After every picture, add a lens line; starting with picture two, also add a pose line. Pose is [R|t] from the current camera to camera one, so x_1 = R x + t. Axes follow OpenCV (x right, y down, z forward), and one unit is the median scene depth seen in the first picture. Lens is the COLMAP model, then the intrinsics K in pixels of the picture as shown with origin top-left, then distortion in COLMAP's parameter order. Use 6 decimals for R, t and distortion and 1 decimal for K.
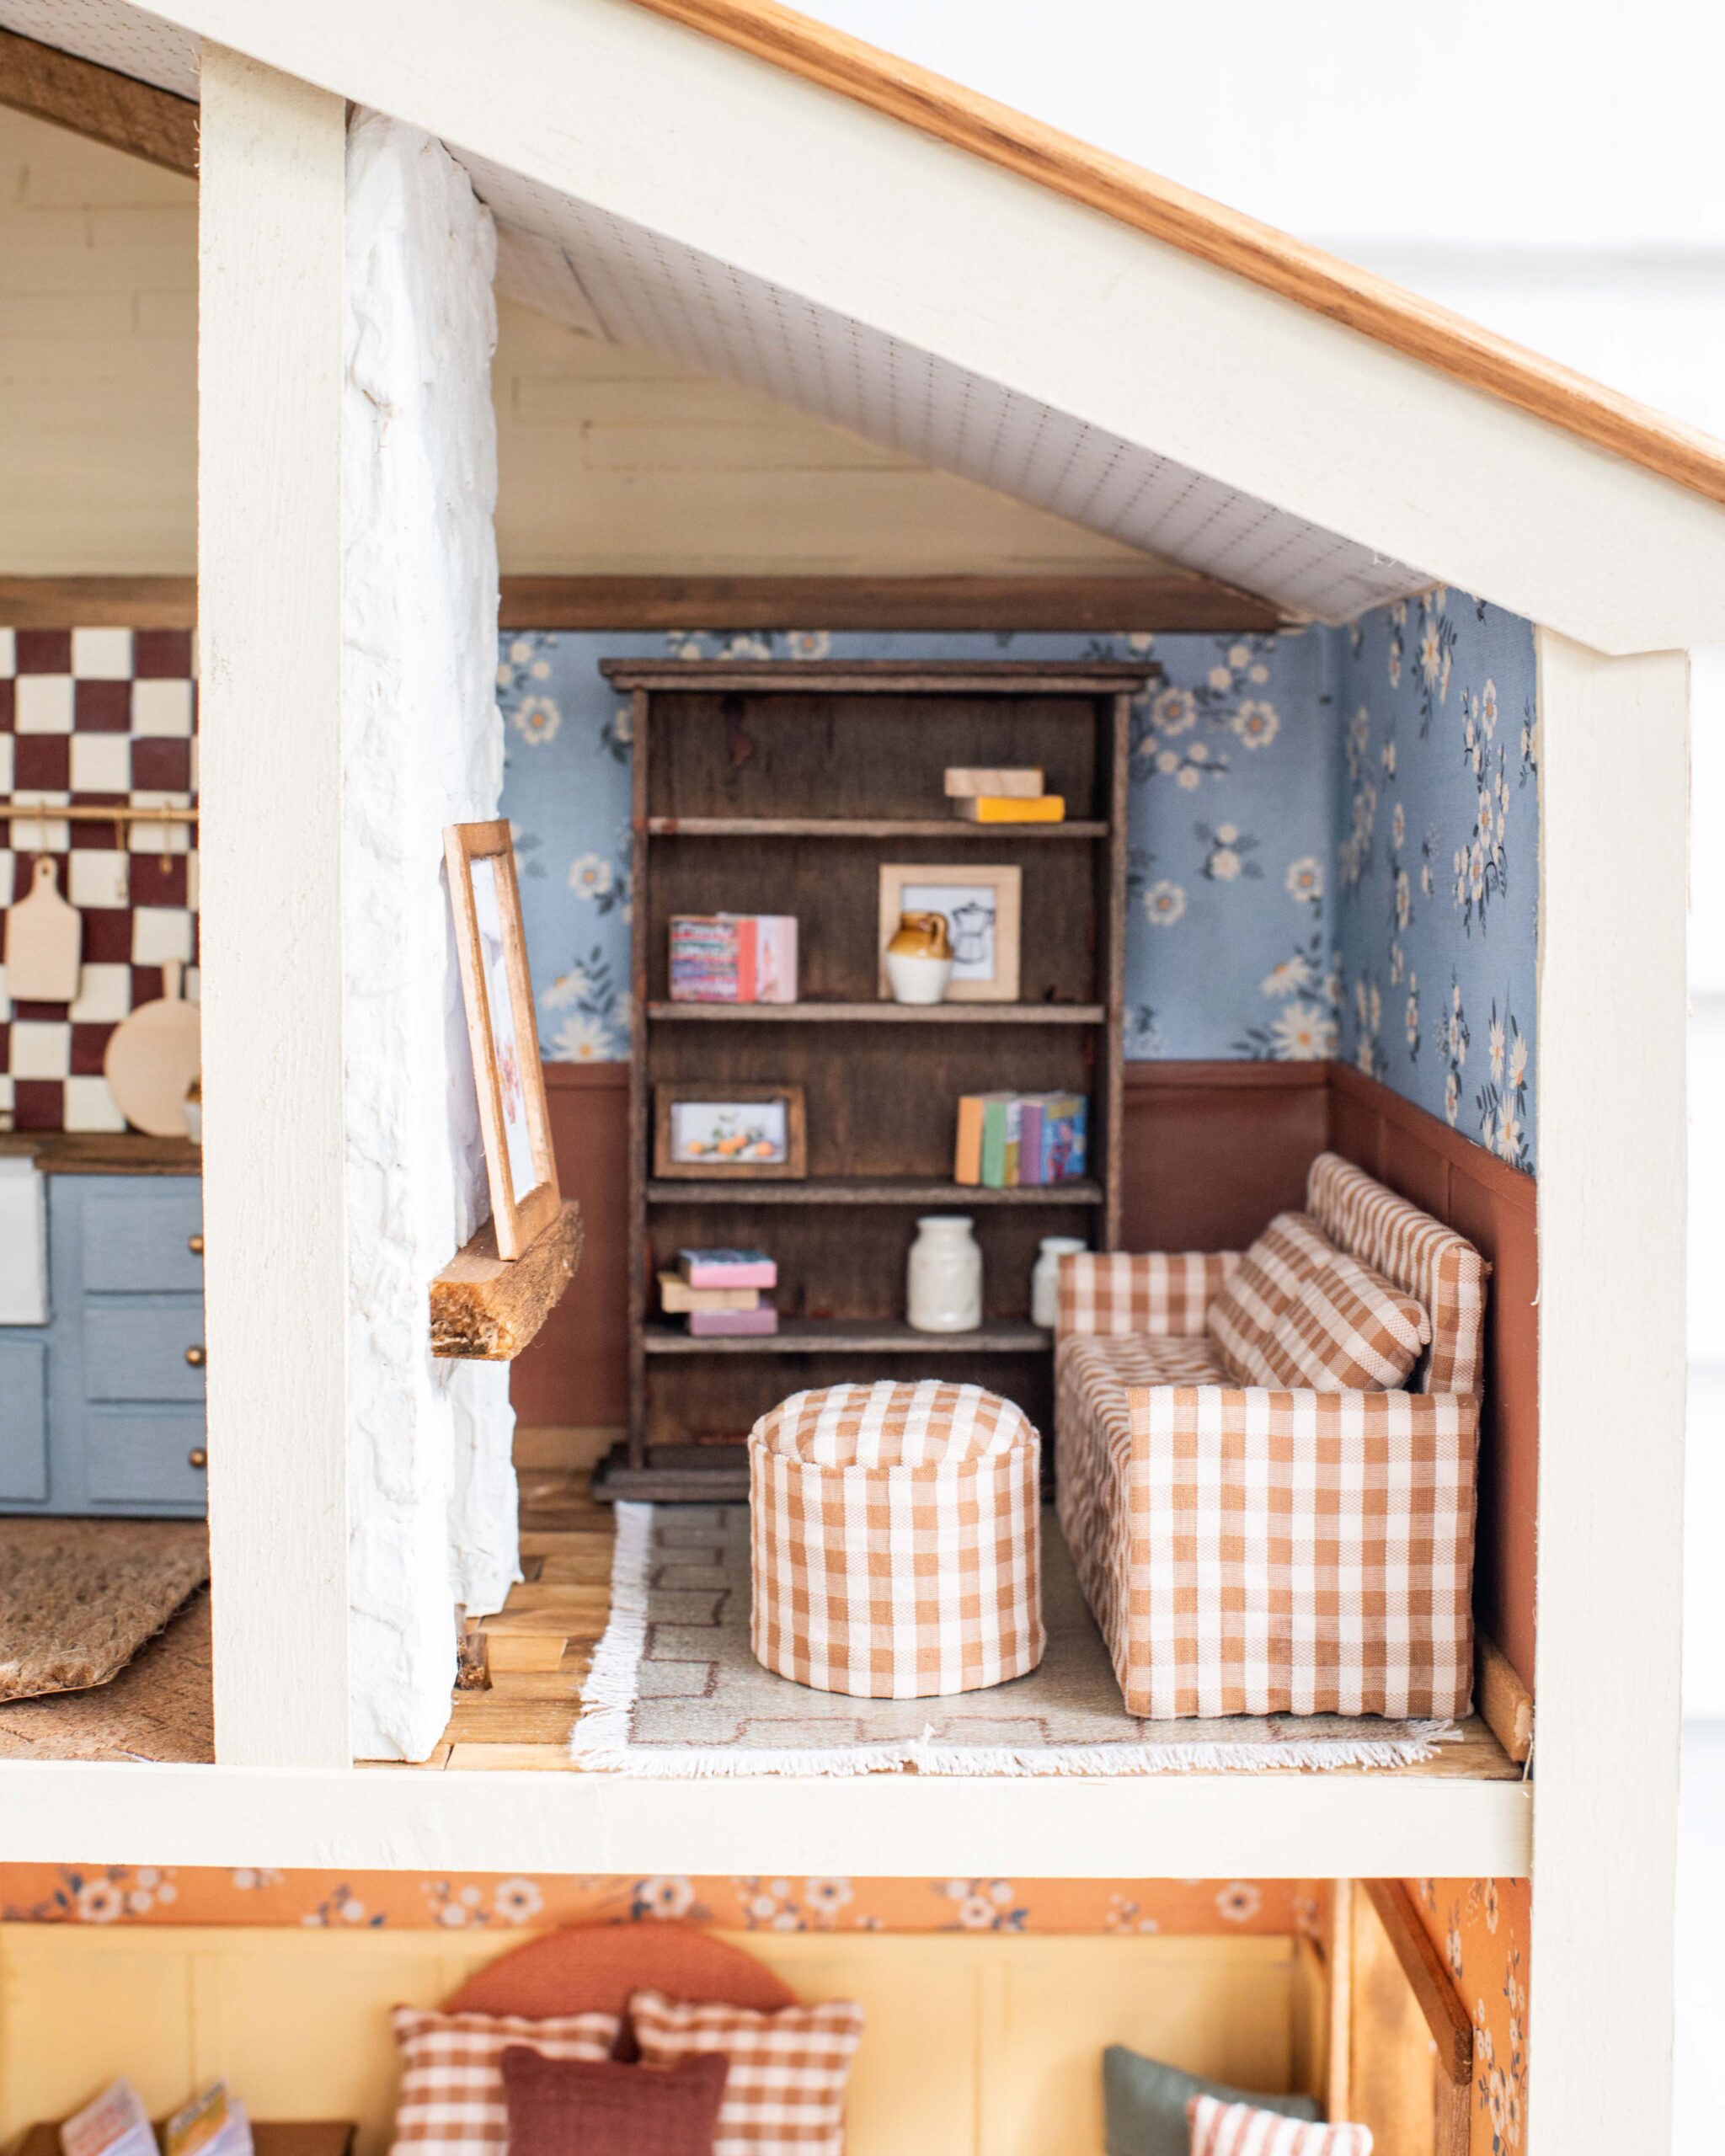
lens RADIAL K [[2803.4, 0, 859.2], [0, 2803.4, 1077.4], [0, 0, 1]] dist [-0.081358, 0.000000]
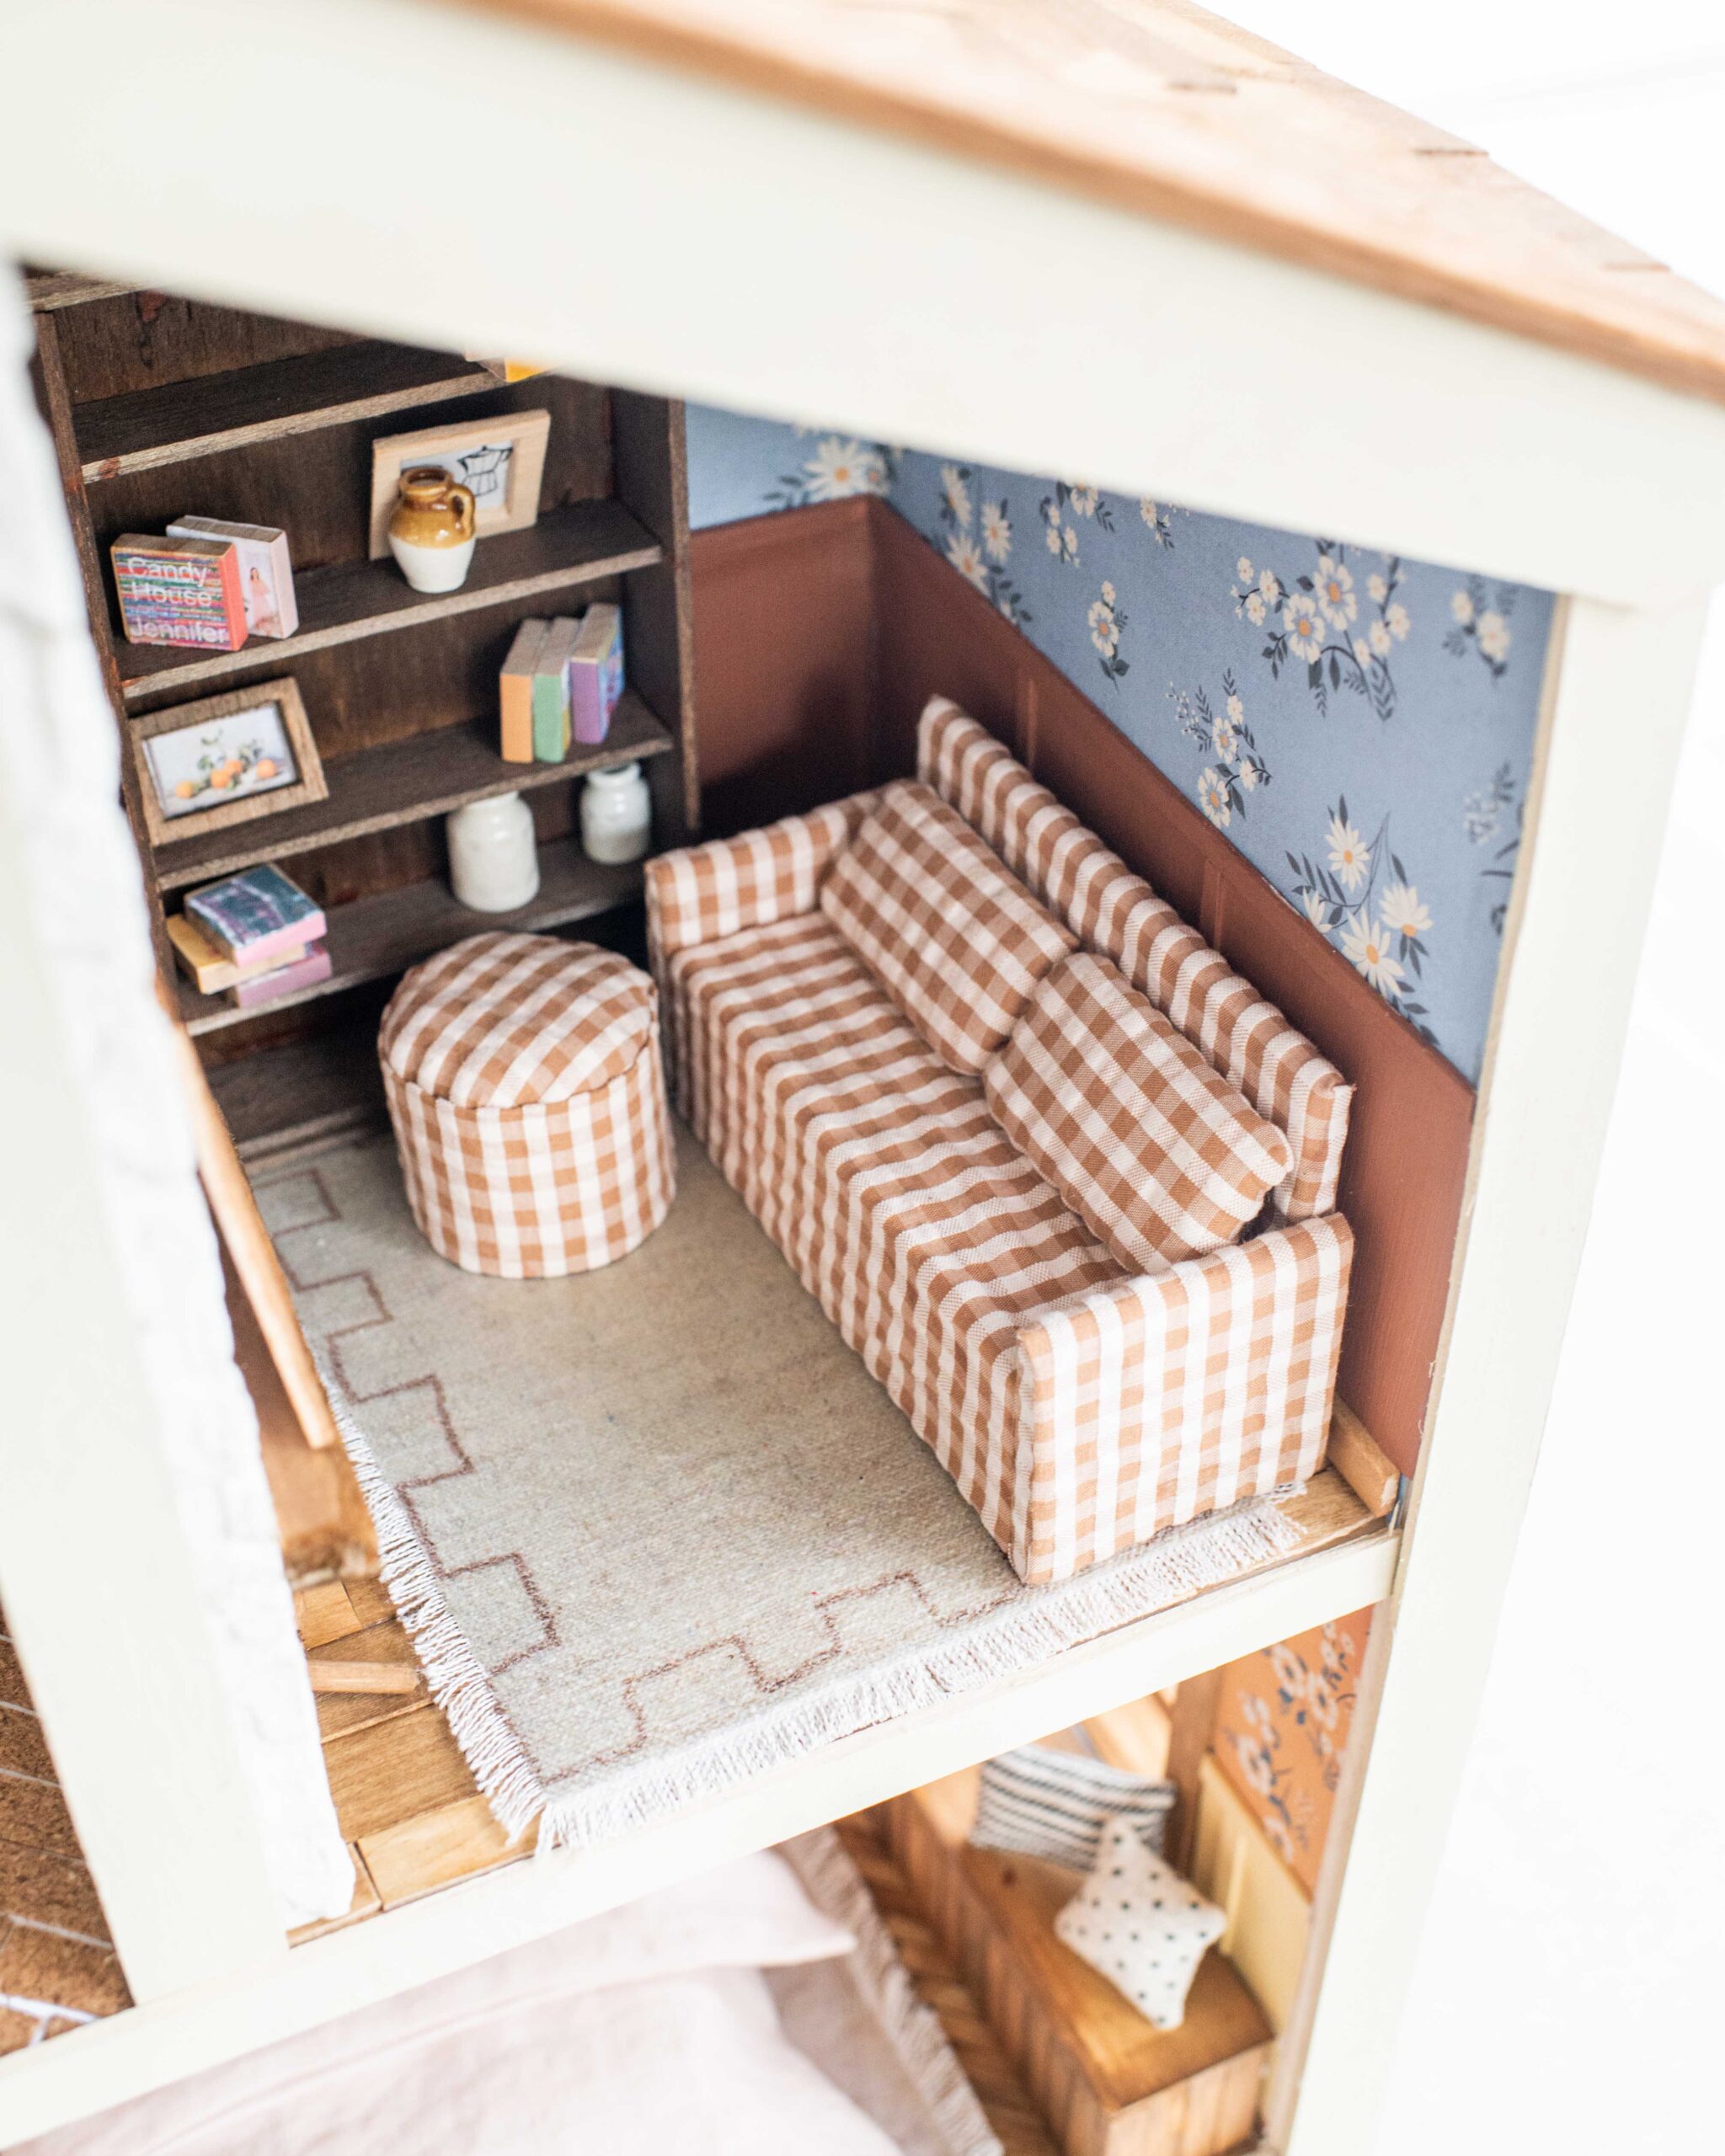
lens RADIAL K [[2541.4, 0, 917.5], [0, 2541.4, 1072.9], [0, 0, 1]] dist [-0.161668, 0.000000]
pose [[0.889595, -0.284847, 0.357047, -0.152252], [0.024234, 0.810047, 0.585864, -0.327591], [-0.456107, -0.512529, 0.727517, 0.348817]]
